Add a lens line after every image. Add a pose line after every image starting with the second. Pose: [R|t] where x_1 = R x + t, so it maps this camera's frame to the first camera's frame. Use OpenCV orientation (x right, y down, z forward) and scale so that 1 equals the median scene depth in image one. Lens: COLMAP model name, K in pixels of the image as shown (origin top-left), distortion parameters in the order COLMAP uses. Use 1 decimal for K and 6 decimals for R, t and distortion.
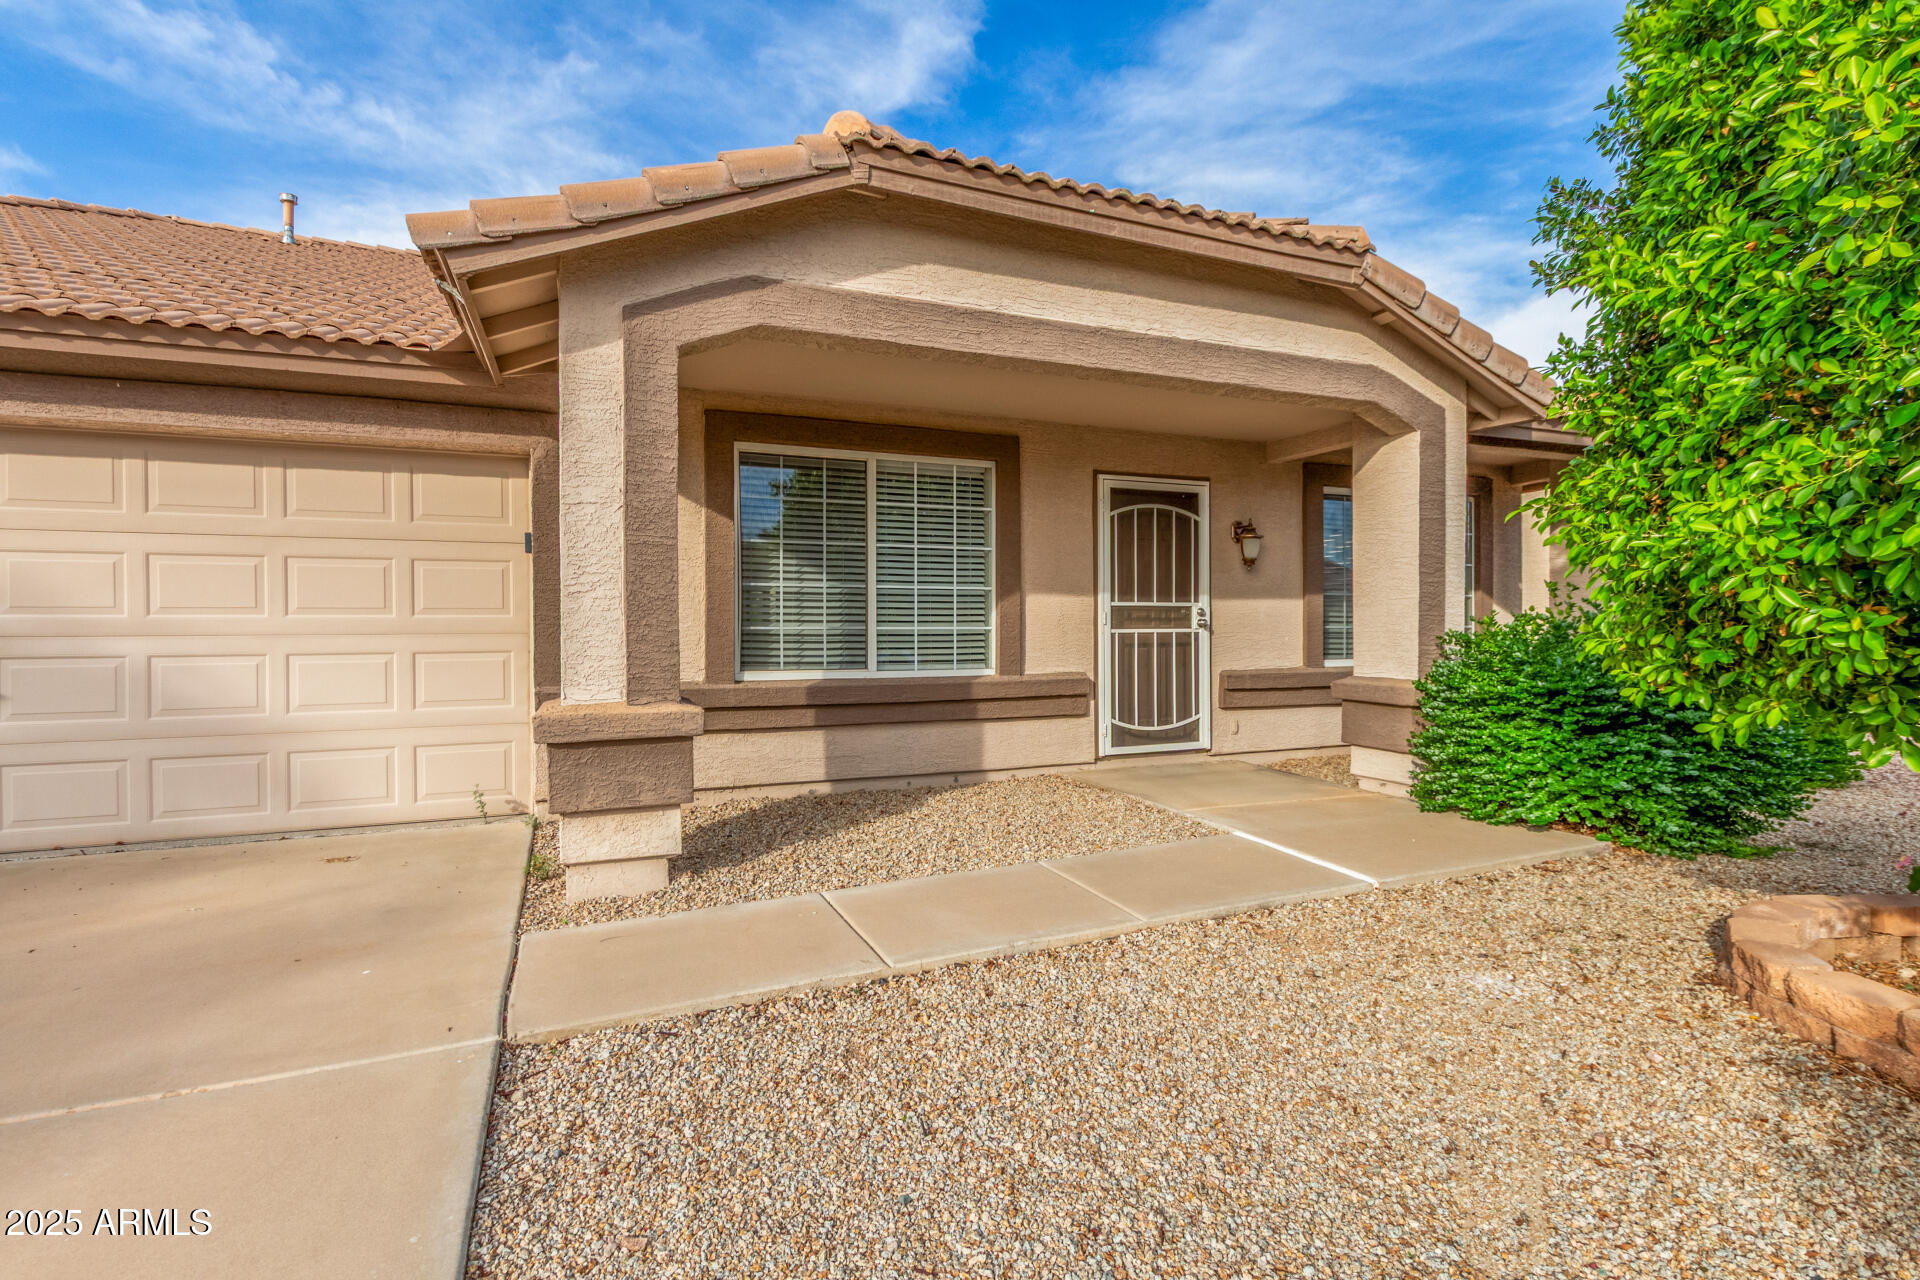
lens RADIAL K [[890.5, 0, 960.2], [0, 890.5, 642.2], [0, 0, 1]] dist [0.014025, -0.005703]
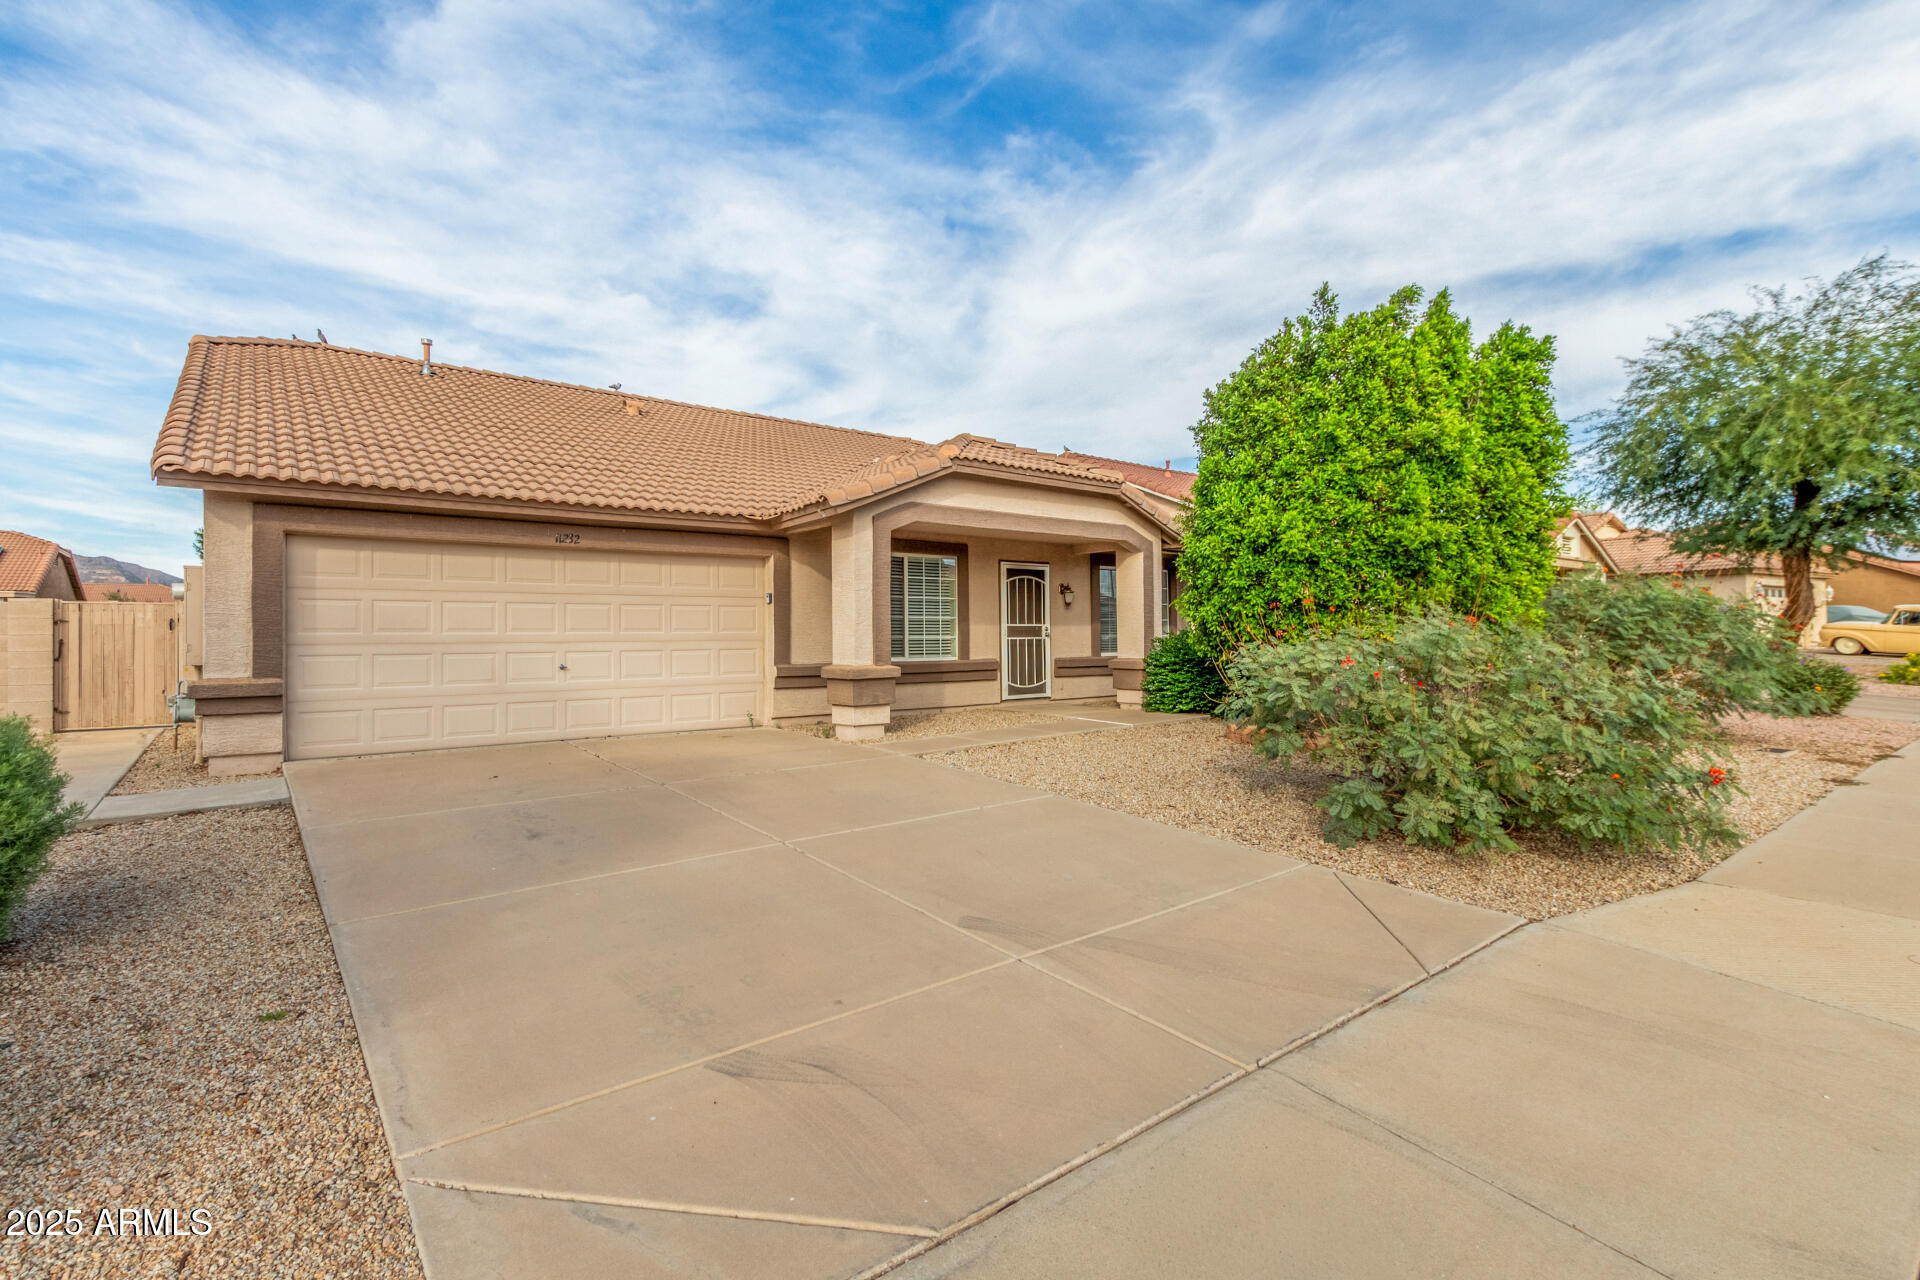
lens RADIAL K [[890.5, 0, 969.4], [0, 890.5, 633.8], [0, 0, 1]] dist [0.014025, -0.005703]
pose [[0.959388, -0.001970, 0.282082, -0.508123], [0.008383, 0.999733, -0.021527, 0.020640], [-0.281964, 0.023017, 0.959149, -0.966186]]
